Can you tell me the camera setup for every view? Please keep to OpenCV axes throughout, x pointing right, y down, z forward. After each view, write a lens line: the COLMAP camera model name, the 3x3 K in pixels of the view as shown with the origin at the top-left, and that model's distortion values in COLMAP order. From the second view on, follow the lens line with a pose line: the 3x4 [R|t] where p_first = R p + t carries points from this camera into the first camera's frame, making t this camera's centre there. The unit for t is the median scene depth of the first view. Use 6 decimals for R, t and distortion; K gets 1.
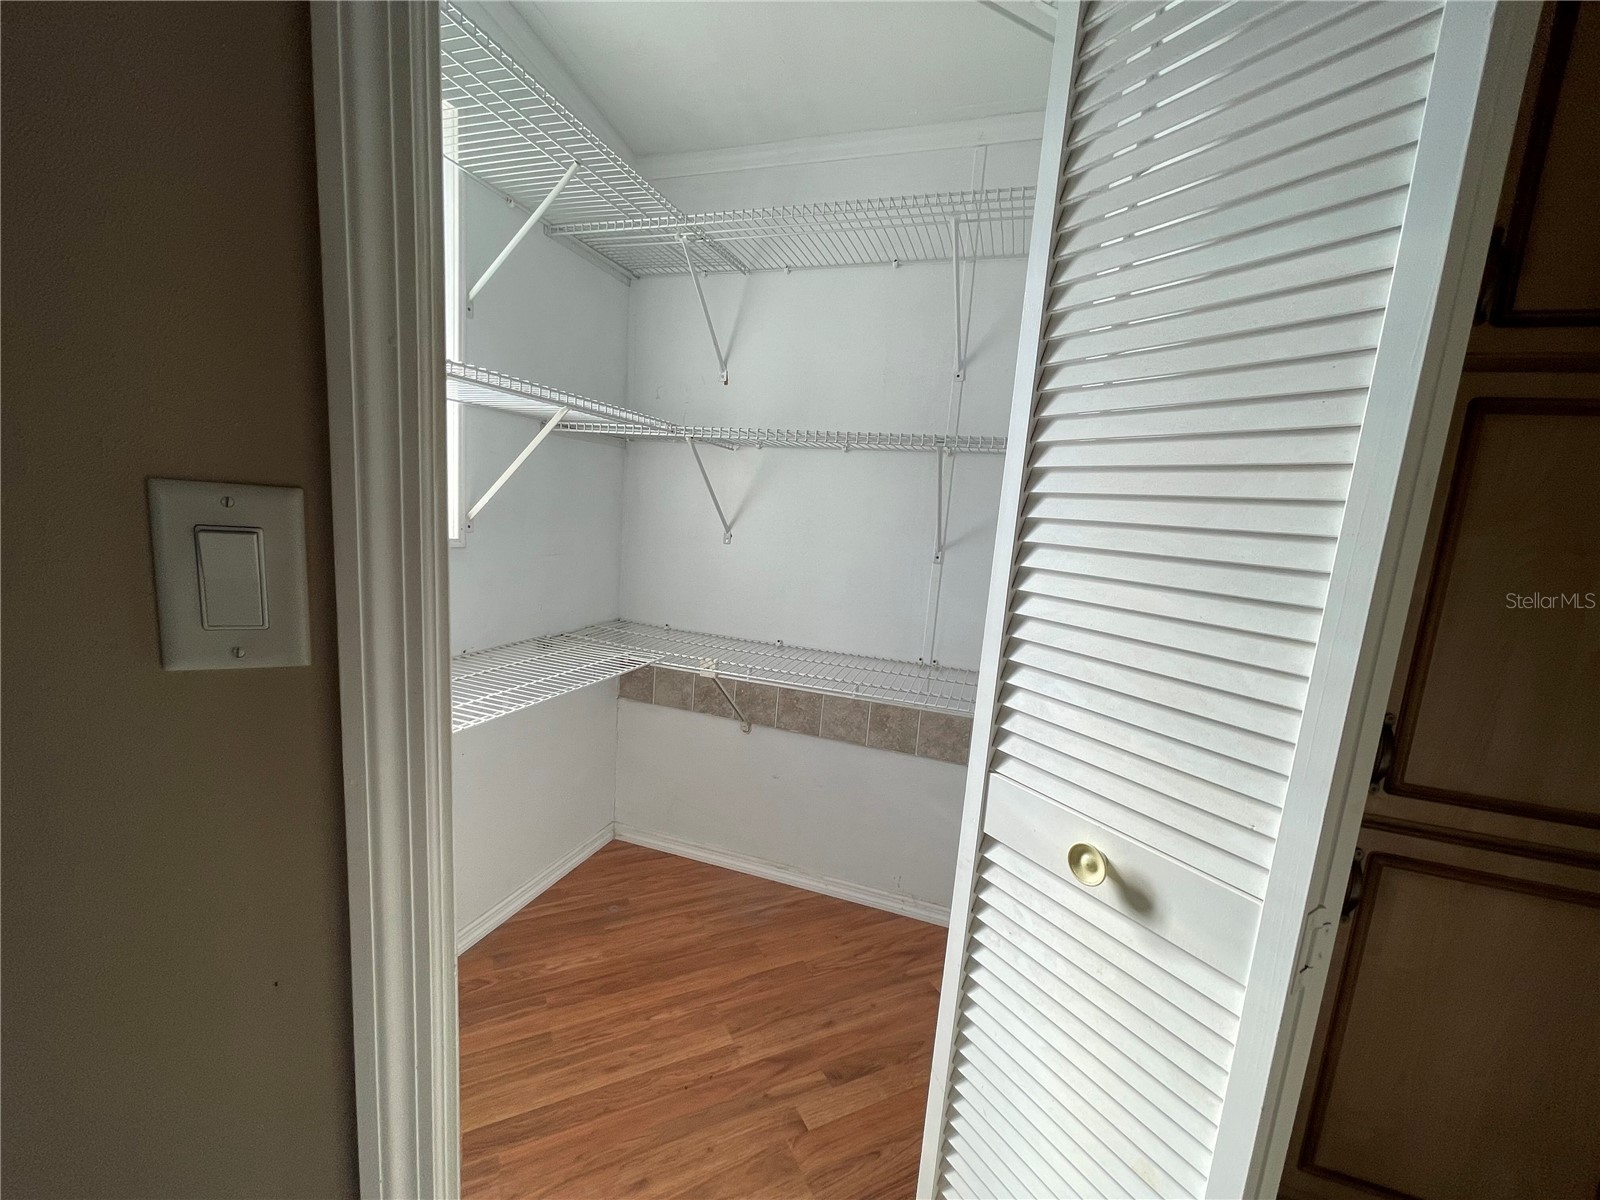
lens RADIAL K [[643.9, 0, 797.2], [0, 643.9, 606.6], [0, 0, 1]] dist [0.001167, -0.000136]
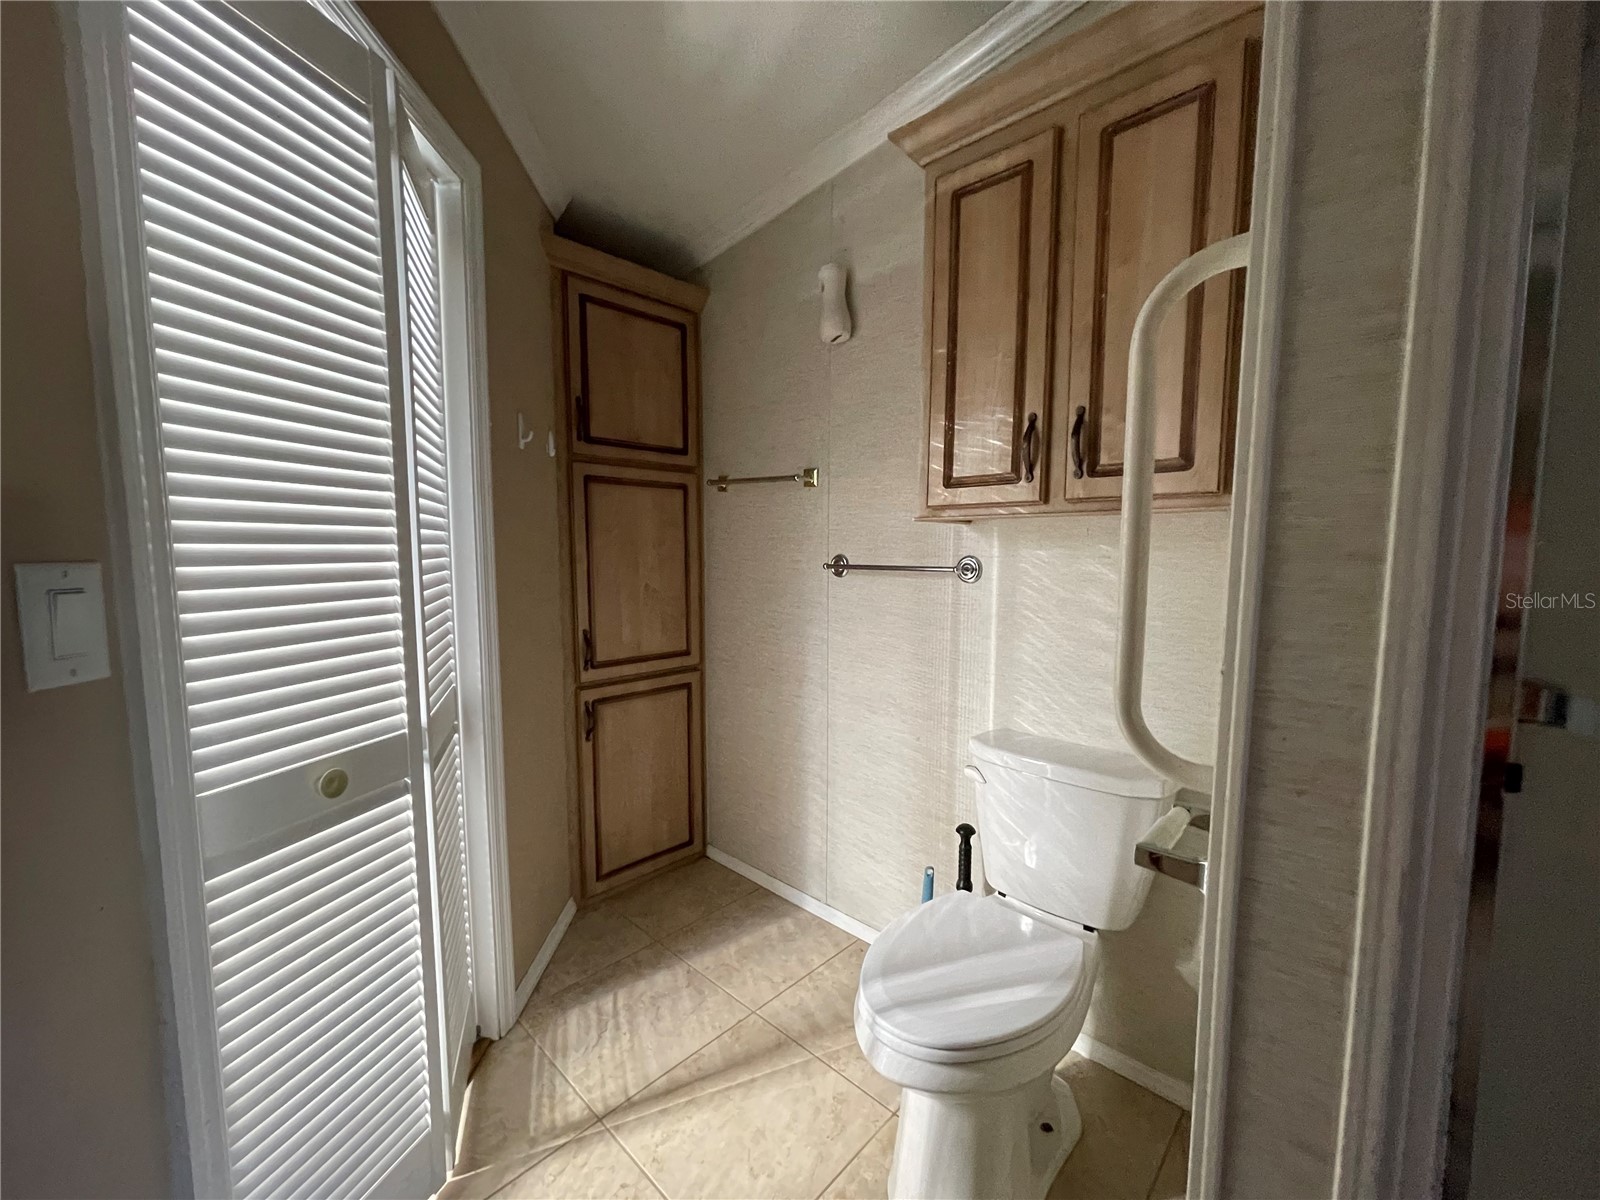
lens RADIAL K [[643.9, 0, 797.2], [0, 643.9, 606.6], [0, 0, 1]] dist [0.001167, -0.000136]
pose [[0.418983, -0.156772, 0.894358, -1.483117], [0.167678, 0.981400, 0.093477, 0.061924], [-0.892377, 0.110798, 0.437477, -1.179507]]
